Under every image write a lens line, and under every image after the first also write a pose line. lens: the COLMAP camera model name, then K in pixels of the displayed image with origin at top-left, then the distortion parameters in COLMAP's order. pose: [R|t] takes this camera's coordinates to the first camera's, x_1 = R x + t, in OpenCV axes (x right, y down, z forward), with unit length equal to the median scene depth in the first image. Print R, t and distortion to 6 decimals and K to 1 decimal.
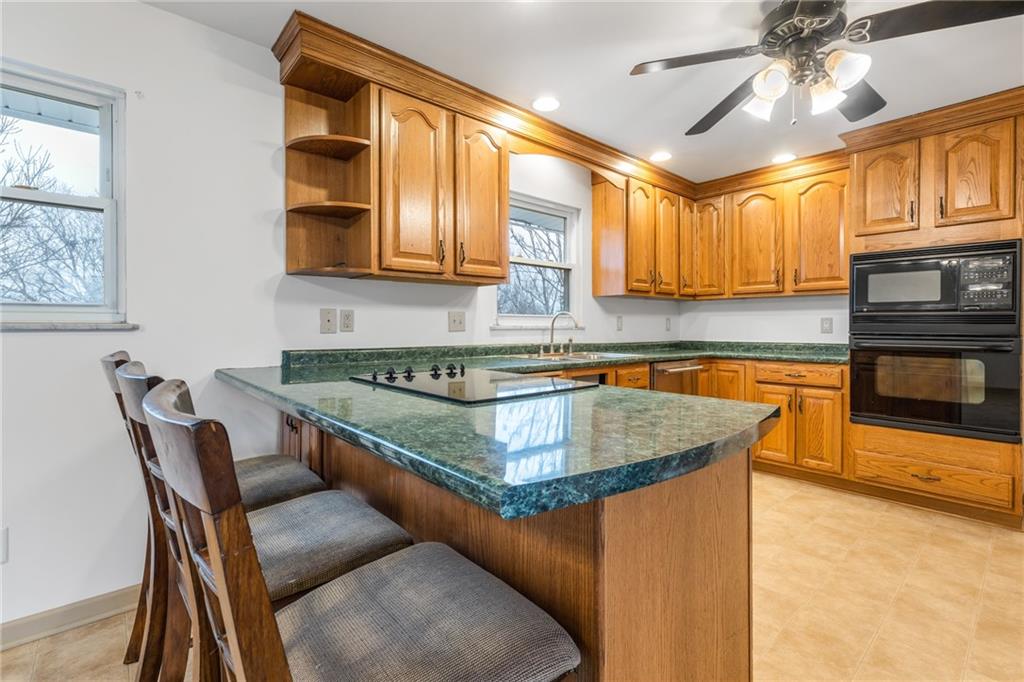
lens RADIAL K [[456.5, 0, 516.6], [0, 456.5, 326.9], [0, 0, 1]] dist [0.000576, 0.000186]
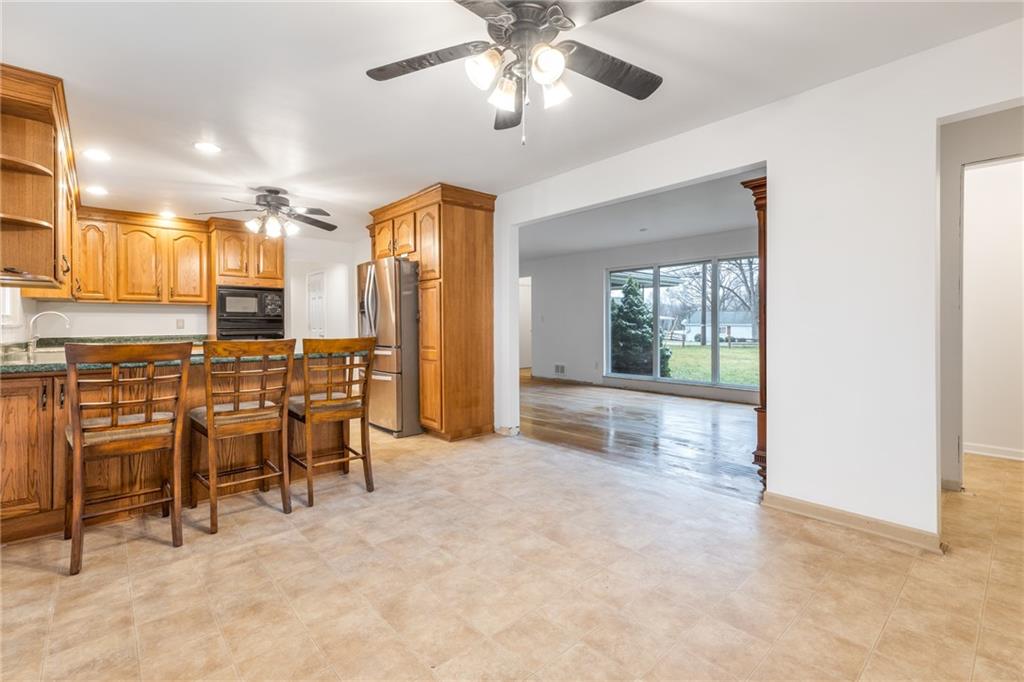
lens RADIAL K [[456.5, 0, 516.6], [0, 456.5, 326.9], [0, 0, 1]] dist [0.000576, 0.000186]
pose [[-0.010017, -0.004287, 0.999941, -1.217255], [0.005179, 0.999977, 0.004339, 0.008373], [-0.999936, 0.005222, -0.009994, -0.195232]]
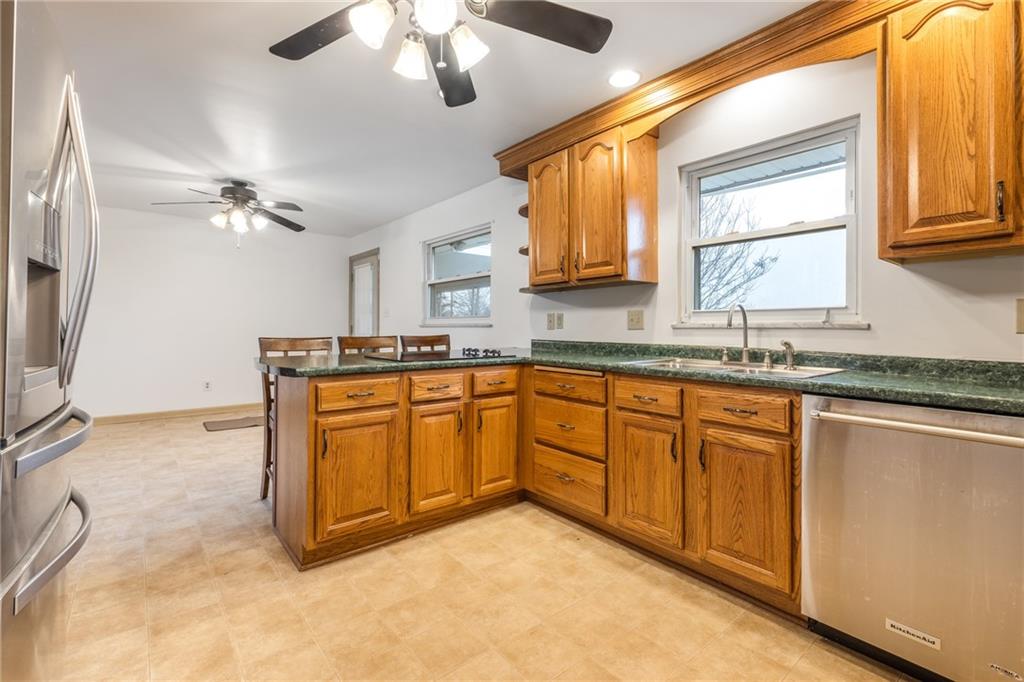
lens RADIAL K [[456.5, 0, 516.6], [0, 456.5, 326.9], [0, 0, 1]] dist [0.000576, 0.000186]
pose [[-0.032344, -0.005158, -0.999463, 0.877134], [-0.009266, 0.999945, -0.004861, 0.010771], [0.999434, 0.009104, -0.032390, 0.740488]]
